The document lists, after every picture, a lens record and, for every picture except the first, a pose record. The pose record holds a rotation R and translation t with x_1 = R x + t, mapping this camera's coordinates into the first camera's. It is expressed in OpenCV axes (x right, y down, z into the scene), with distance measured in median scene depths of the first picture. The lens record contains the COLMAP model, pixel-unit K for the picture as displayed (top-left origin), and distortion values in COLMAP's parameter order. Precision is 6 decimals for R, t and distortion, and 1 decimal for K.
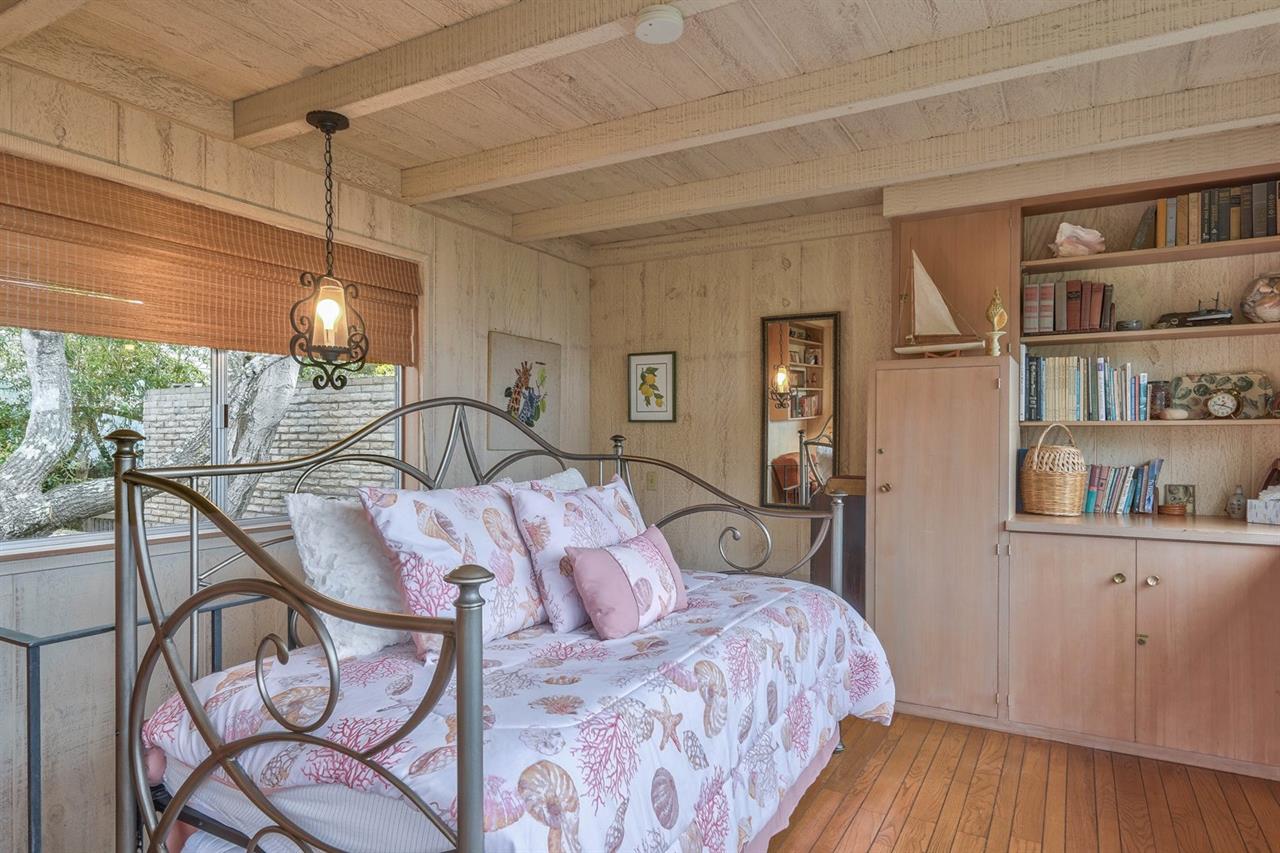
lens RADIAL K [[764.0, 0, 644.6], [0, 764.0, 447.7], [0, 0, 1]] dist [-0.002774, 0.000791]
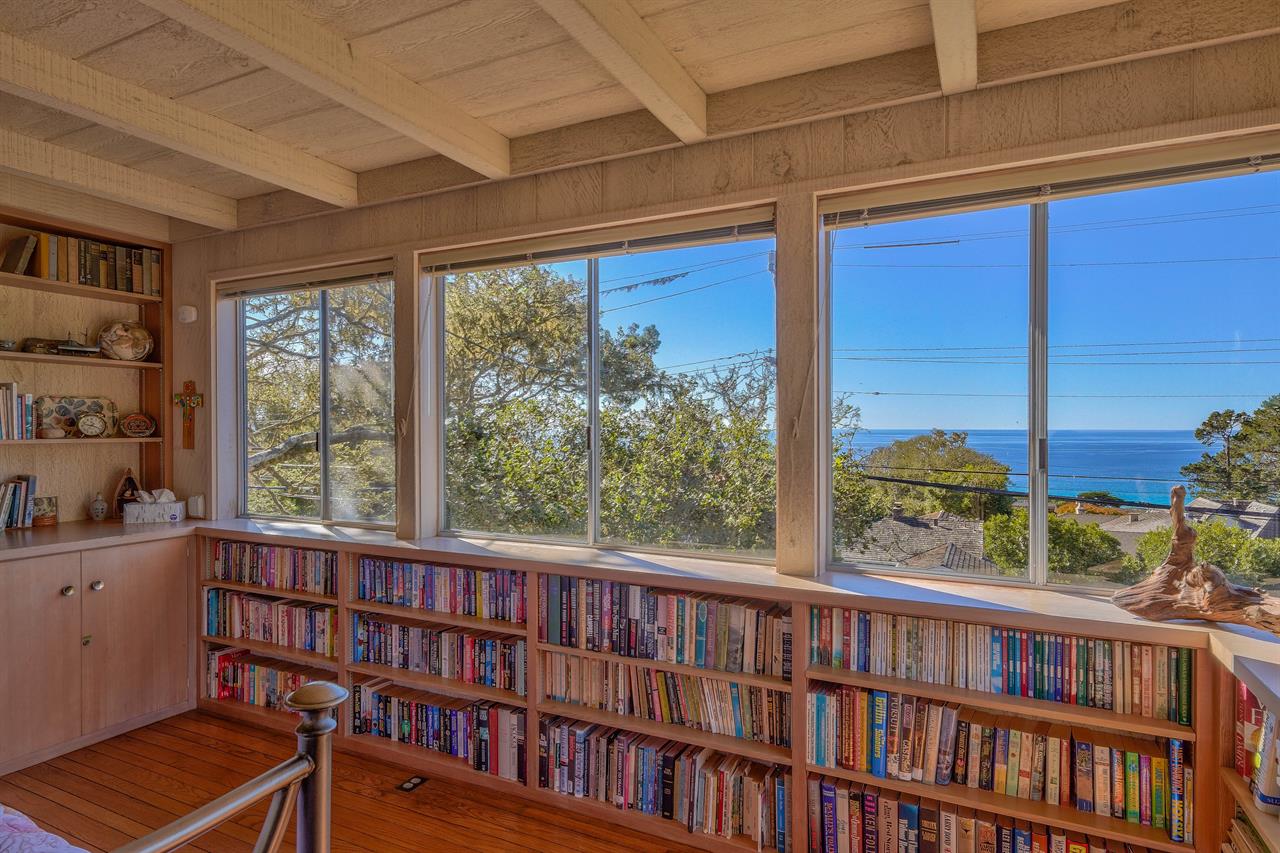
lens RADIAL K [[693.2, 0, 630.4], [0, 693.2, 439.7], [0, 0, 1]] dist [0.003483, 0.003440]
pose [[-0.058805, -0.018526, 0.998098, -0.344200], [0.007675, 0.999790, 0.019009, -0.046442], [-0.998240, 0.008779, -0.058650, 0.228061]]
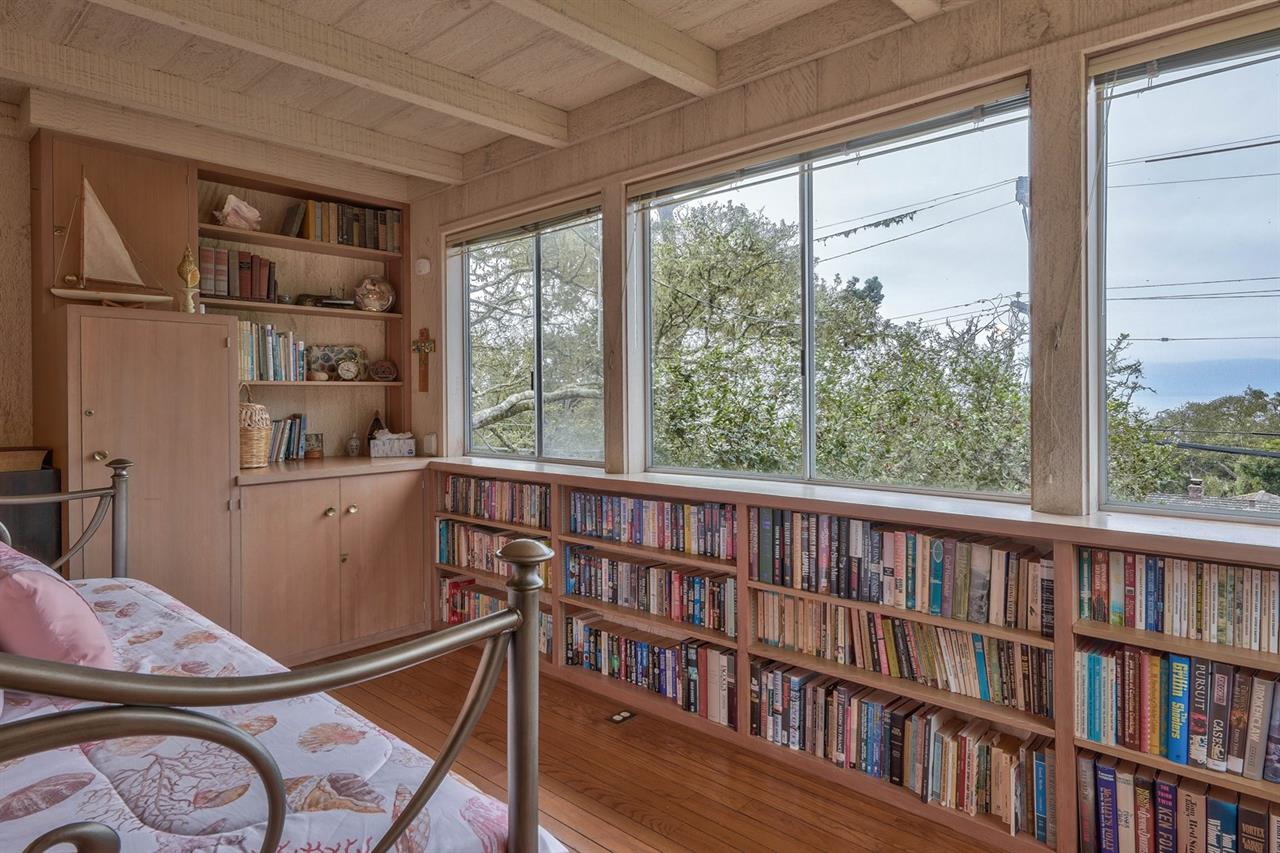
lens RADIAL K [[724.5, 0, 636.1], [0, 724.5, 407.9], [0, 0, 1]] dist [0.006568, -0.002512]
pose [[0.225166, -0.019396, 0.974127, -0.332191], [0.017345, 0.999723, 0.015896, -0.002810], [-0.974166, 0.013317, 0.225440, 0.228854]]
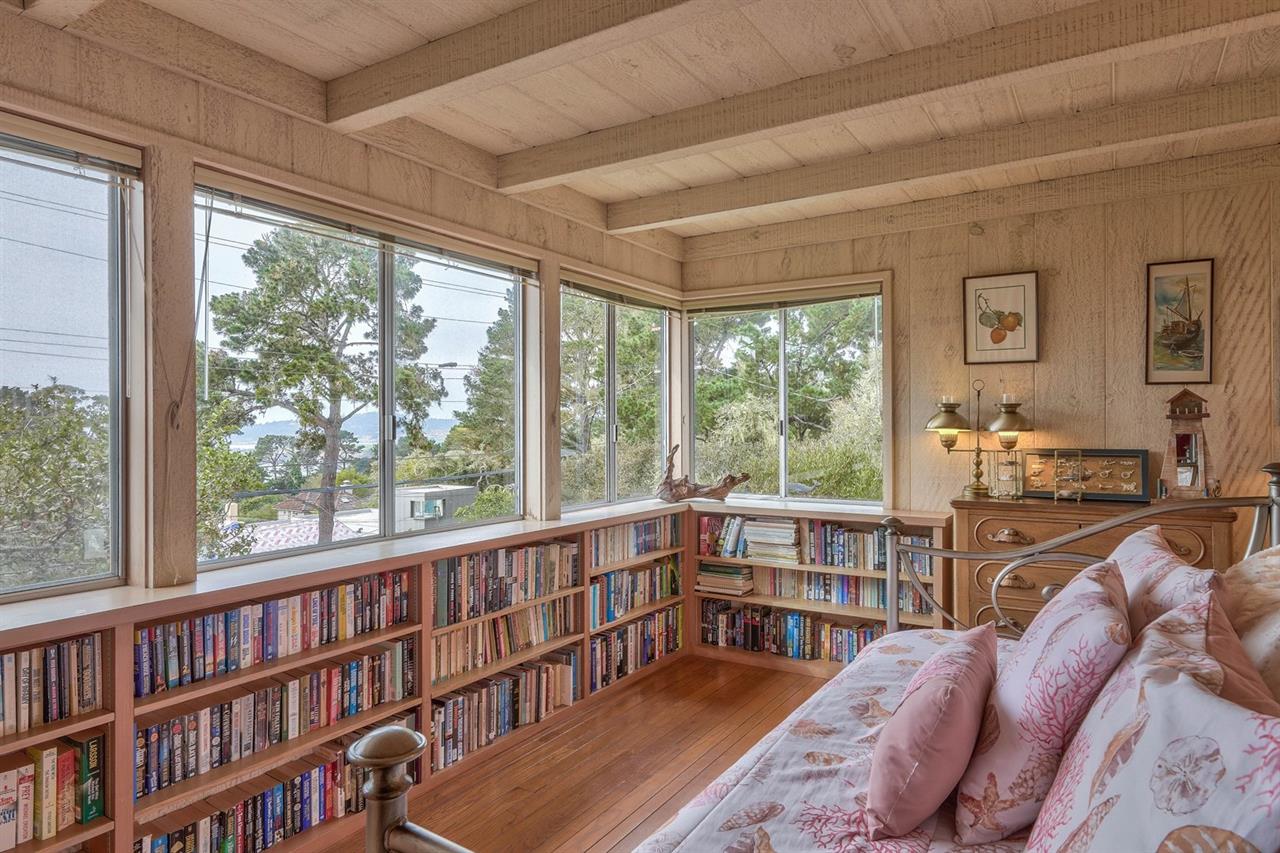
lens RADIAL K [[724.5, 0, 657.5], [0, 724.5, 418.6], [0, 0, 1]] dist [0.006568, -0.002512]
pose [[-0.999268, -0.008665, 0.037265, 0.120758], [-0.008352, 0.999929, 0.008555, -0.054477], [-0.037336, 0.008238, -0.999269, 1.047993]]
